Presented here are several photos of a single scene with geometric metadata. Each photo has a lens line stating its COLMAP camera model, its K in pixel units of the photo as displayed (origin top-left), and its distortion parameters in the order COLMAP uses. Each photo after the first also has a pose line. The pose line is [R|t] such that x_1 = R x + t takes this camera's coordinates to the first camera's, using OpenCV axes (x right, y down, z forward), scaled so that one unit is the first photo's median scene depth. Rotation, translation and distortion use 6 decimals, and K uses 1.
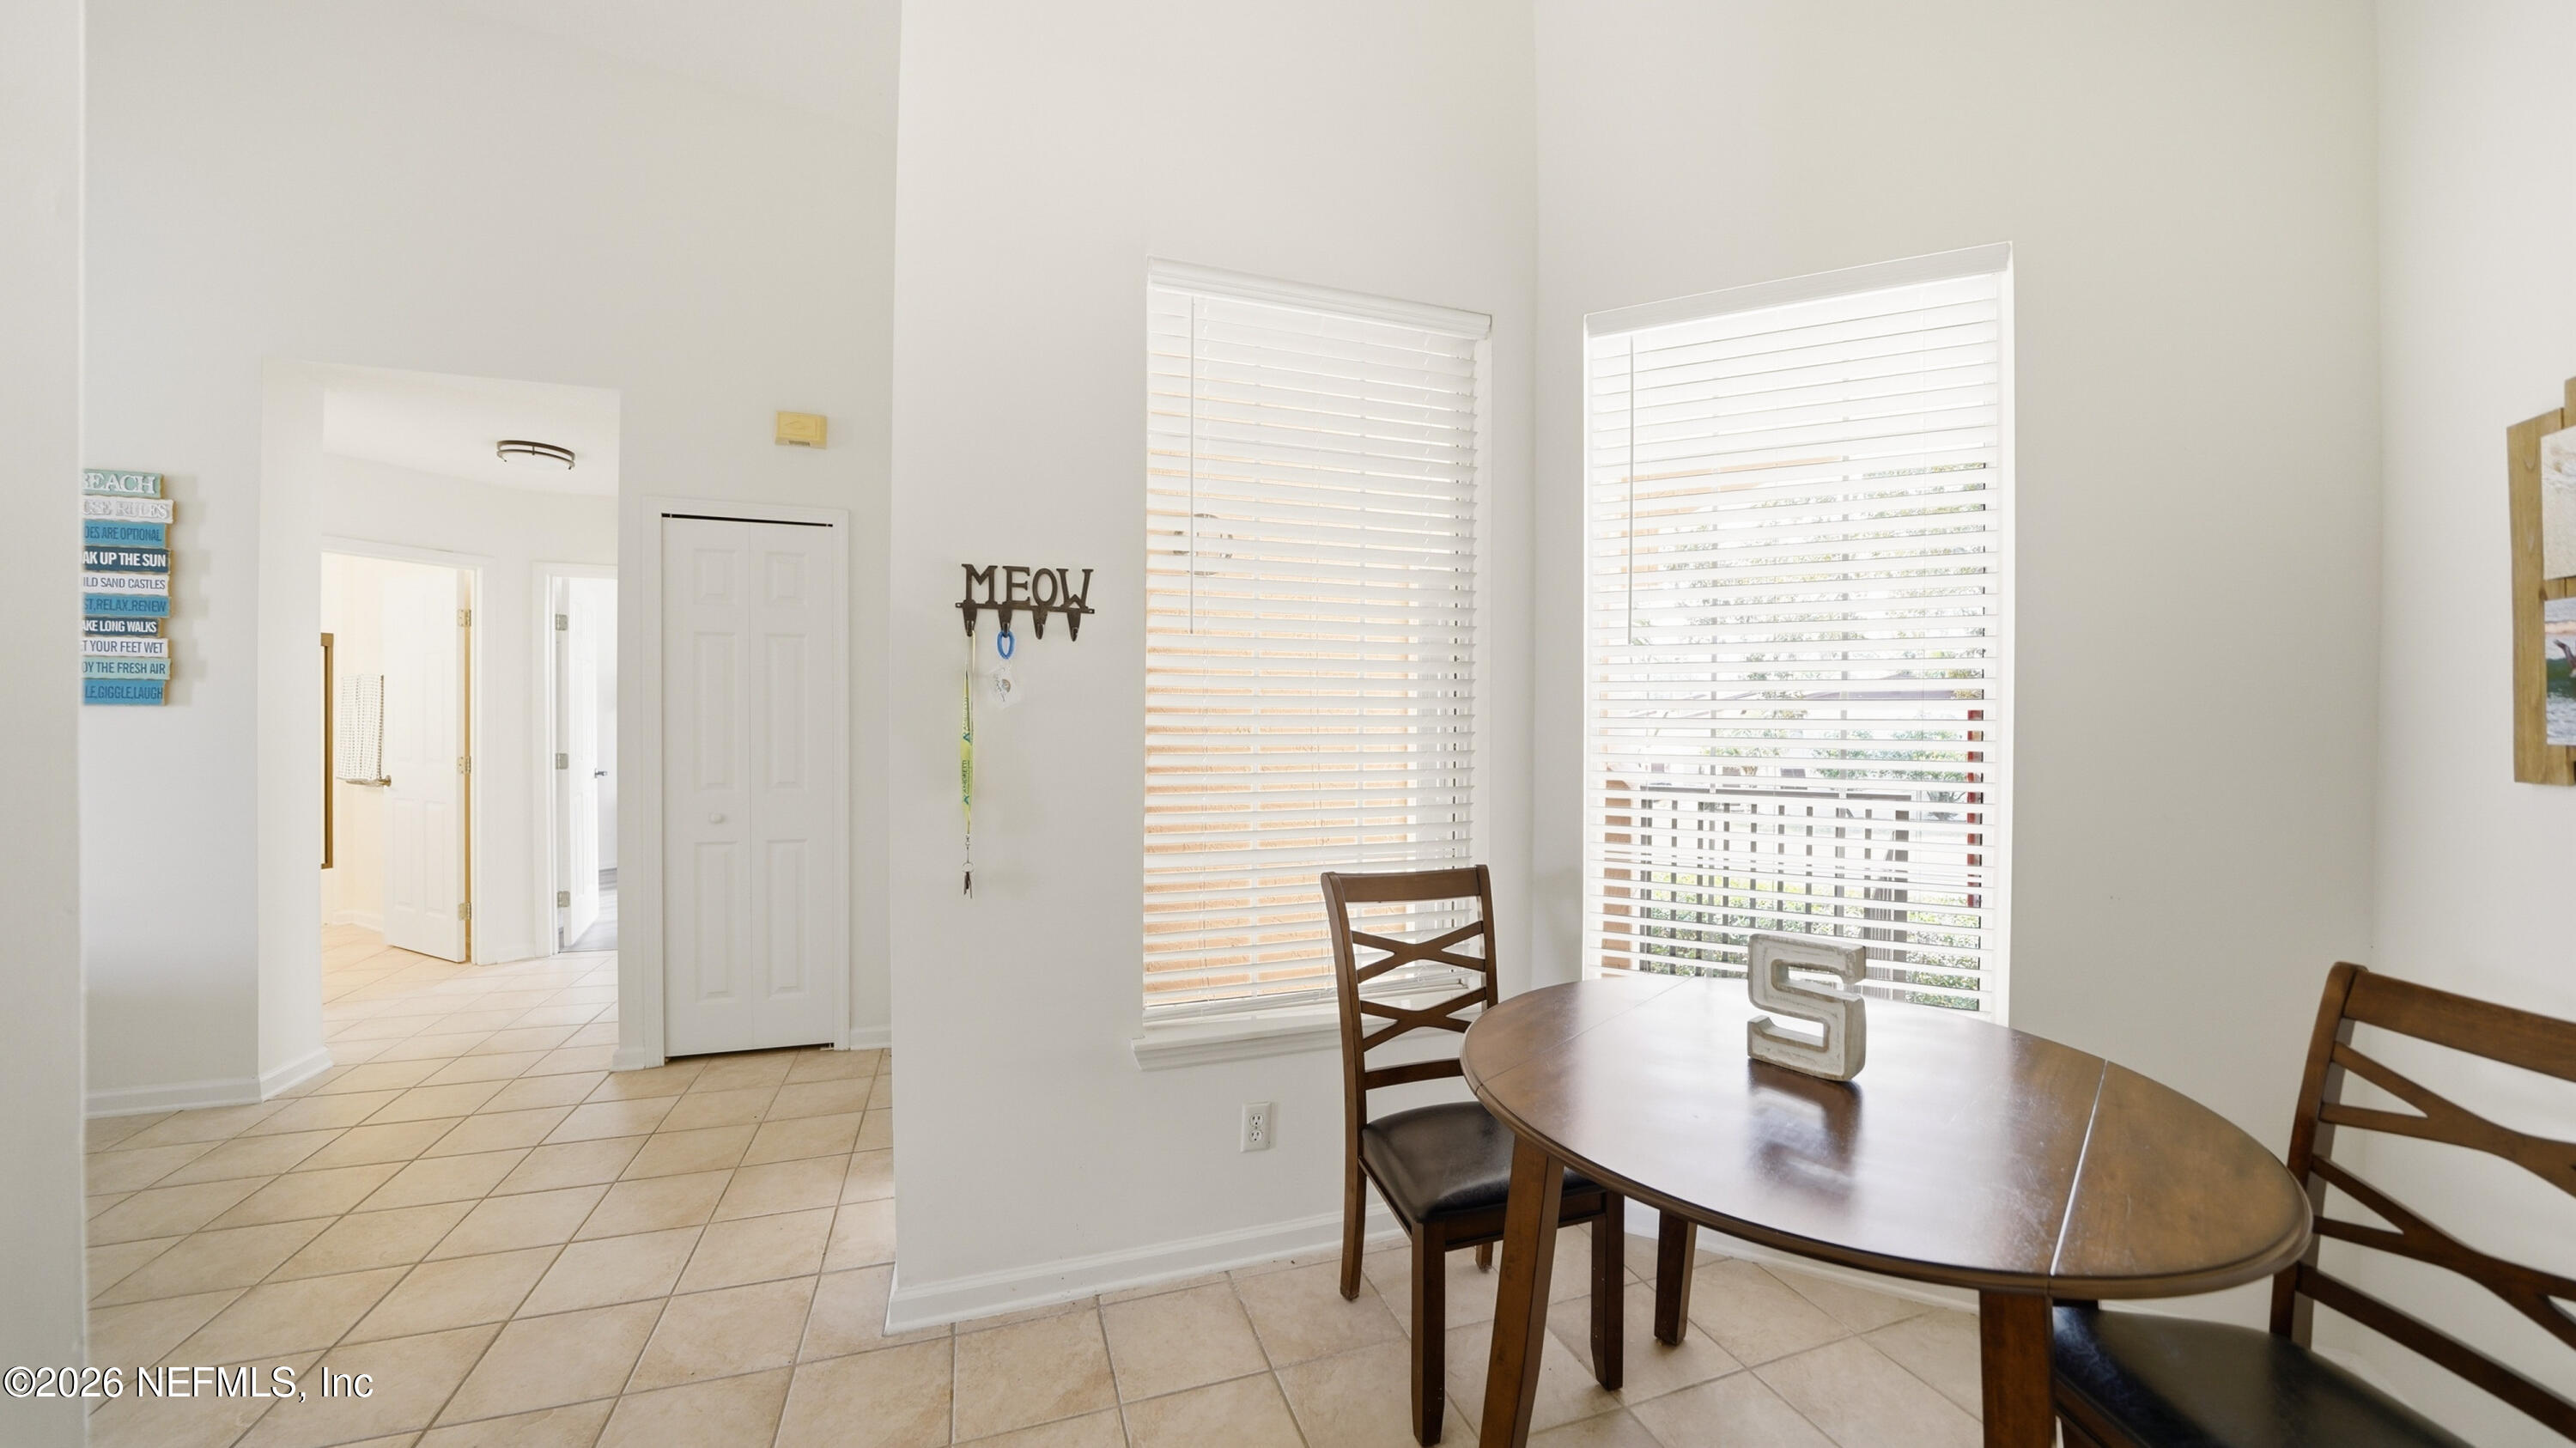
lens RADIAL K [[909.7, 0, 1284.8], [0, 909.7, 729.6], [0, 0, 1]] dist [-0.019755, 0.000293]
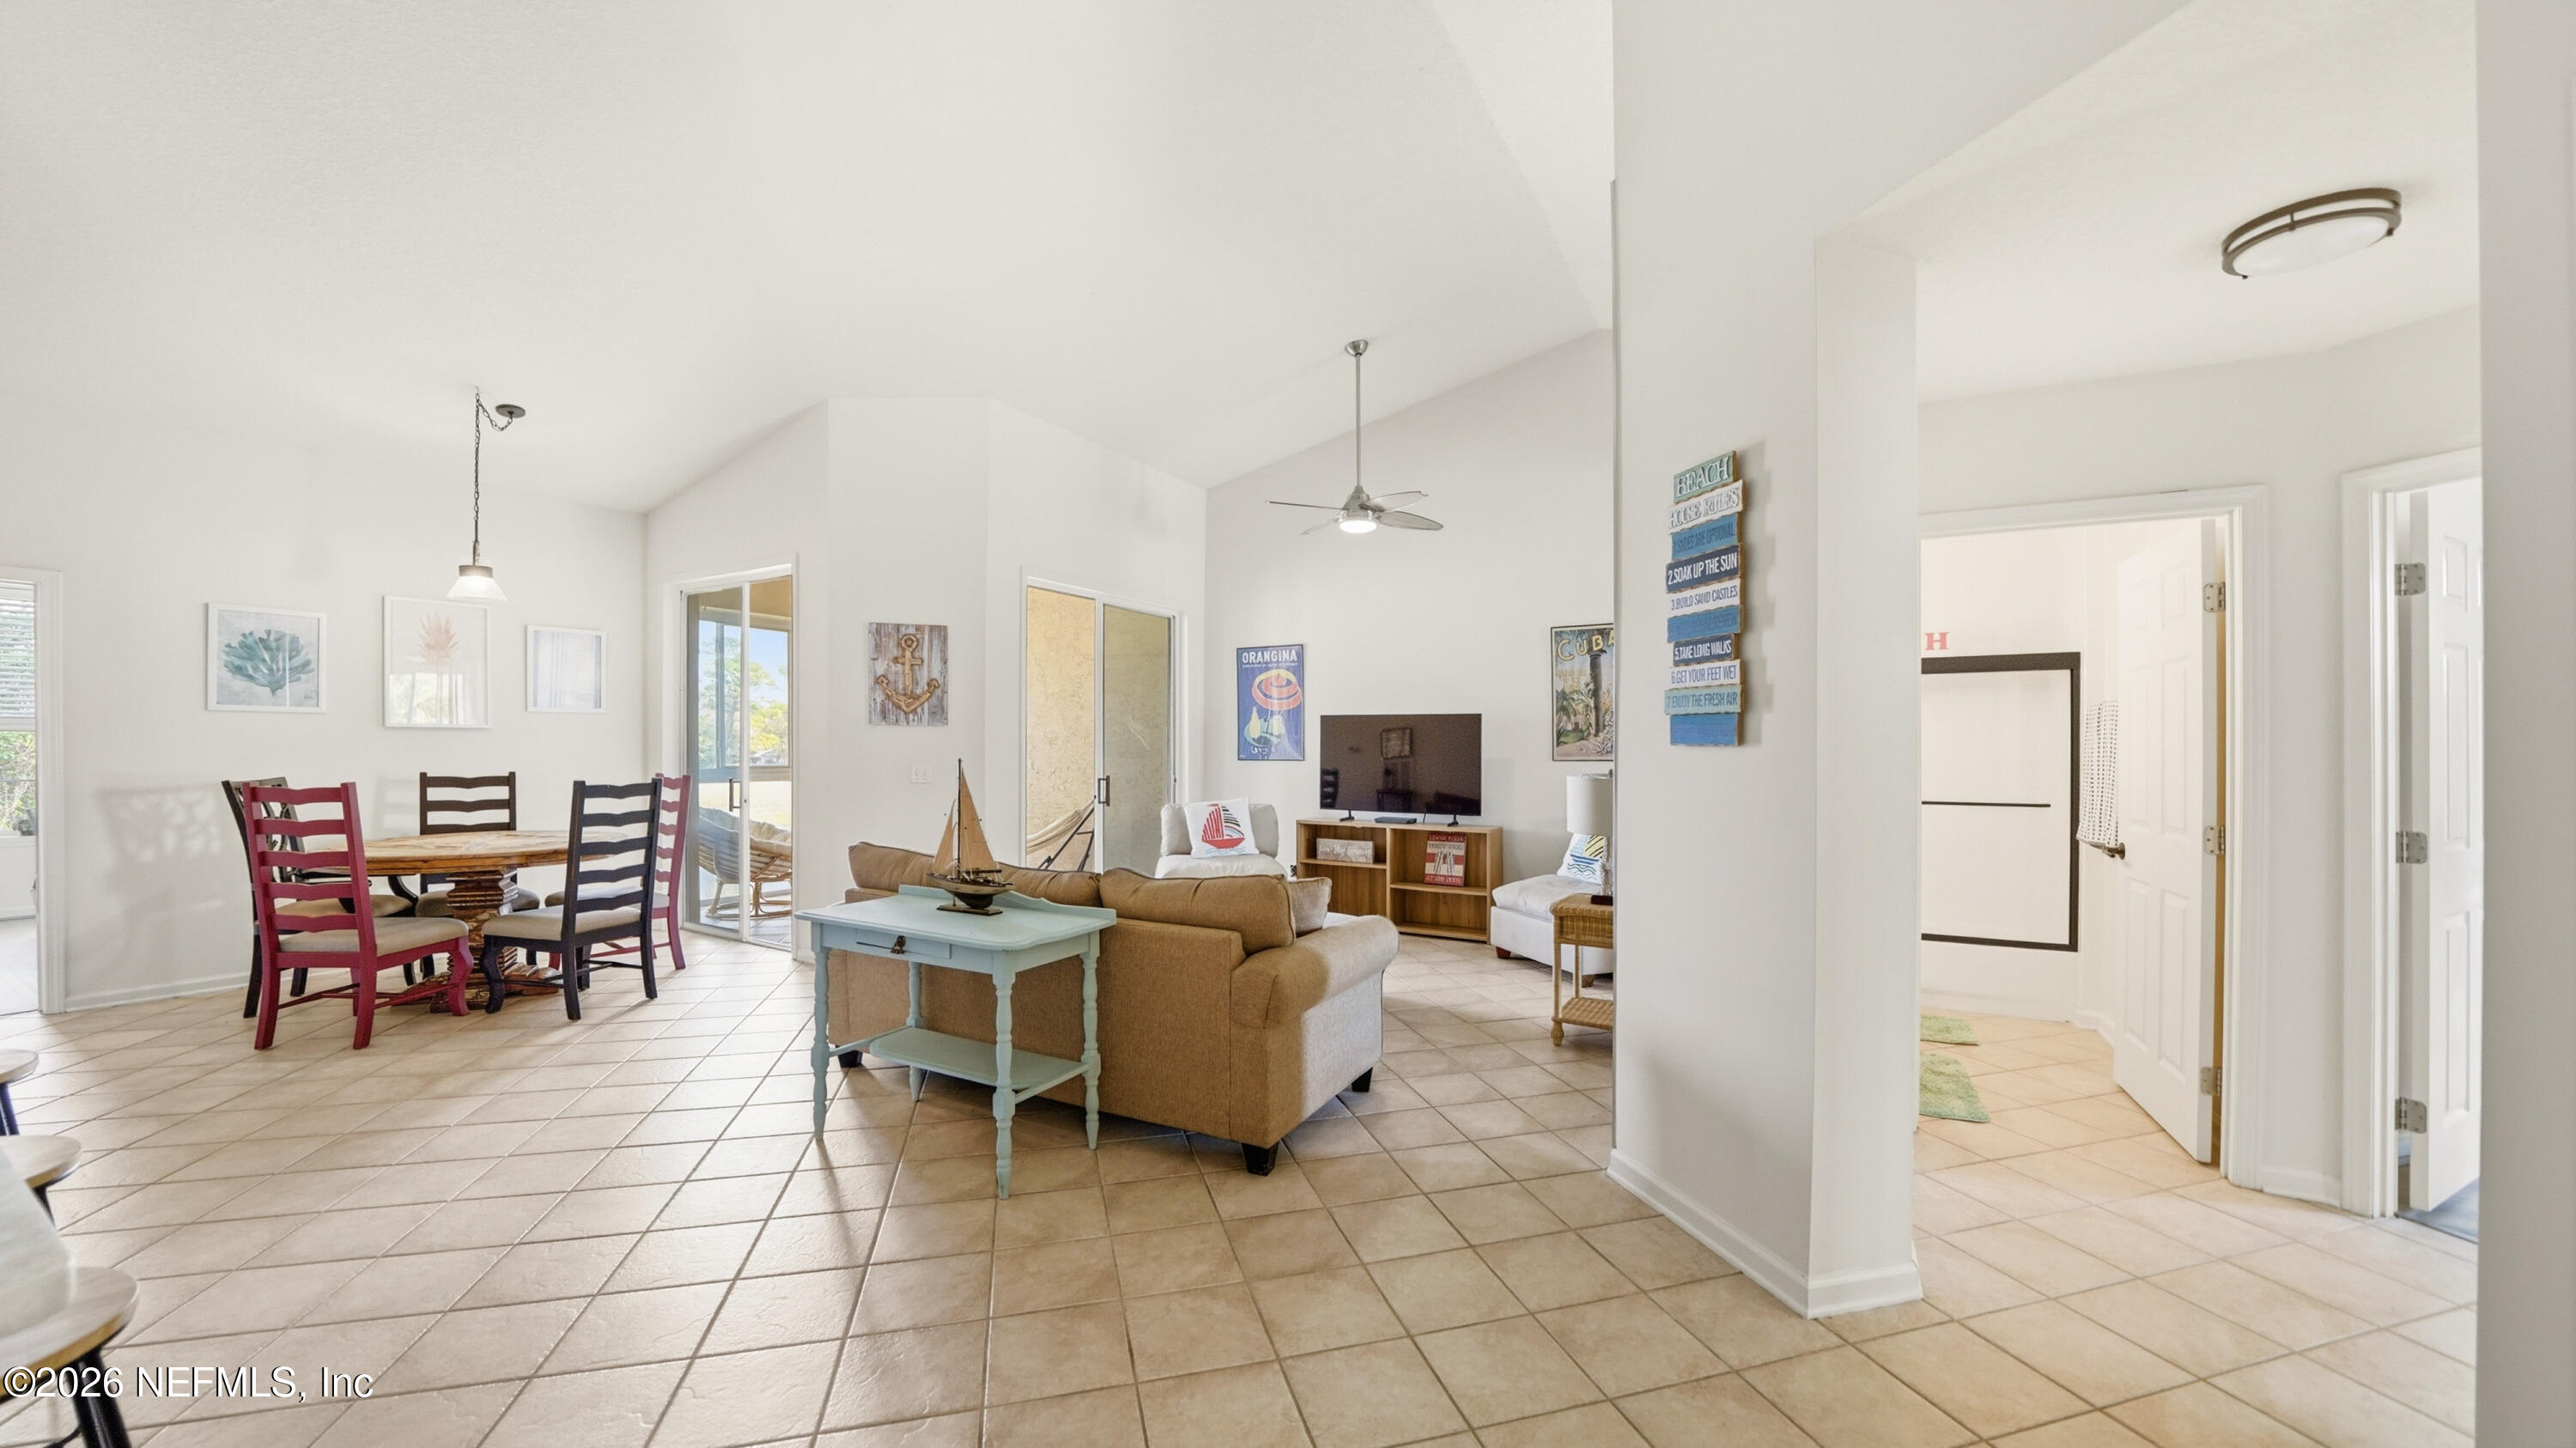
lens RADIAL K [[933.3, 0, 1276.9], [0, 933.3, 746.0], [0, 0, 1]] dist [-0.018915, 0.000572]
pose [[-0.046354, -0.010362, -0.998871, -0.426226], [-0.017870, 0.999795, -0.009542, -0.011057], [0.998765, 0.017408, -0.046530, 0.626085]]
